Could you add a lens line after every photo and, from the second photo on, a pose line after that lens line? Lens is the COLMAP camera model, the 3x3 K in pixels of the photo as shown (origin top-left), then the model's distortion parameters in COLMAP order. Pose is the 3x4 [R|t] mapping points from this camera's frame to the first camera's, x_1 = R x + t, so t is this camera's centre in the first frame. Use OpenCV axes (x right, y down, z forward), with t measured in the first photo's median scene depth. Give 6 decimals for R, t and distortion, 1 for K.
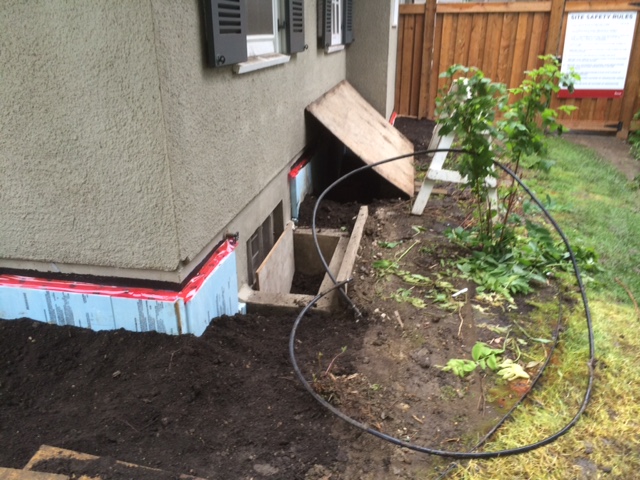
lens RADIAL K [[529.0, 0, 320.0], [0, 529.0, 240.0], [0, 0, 1]] dist [0.005353, -0.001166]
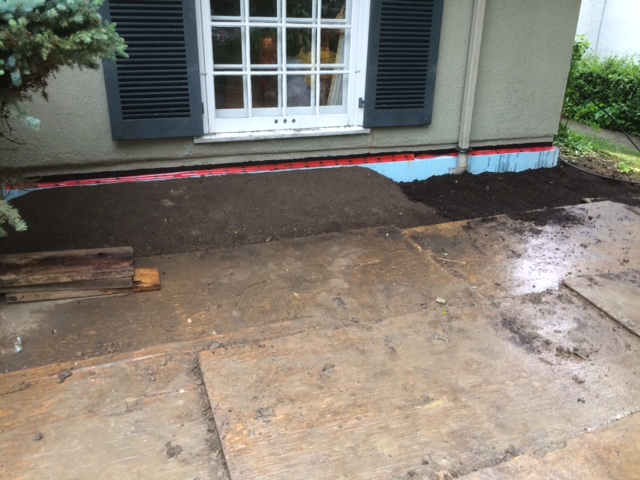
lens RADIAL K [[529.0, 0, 320.0], [0, 529.0, 240.0], [0, 0, 1]] dist [0.005353, -0.001166]
pose [[0.864214, -0.174205, 0.472003, -2.093684], [0.161533, 0.984548, 0.067614, 0.168776], [-0.476489, 0.017811, 0.879000, -0.420927]]
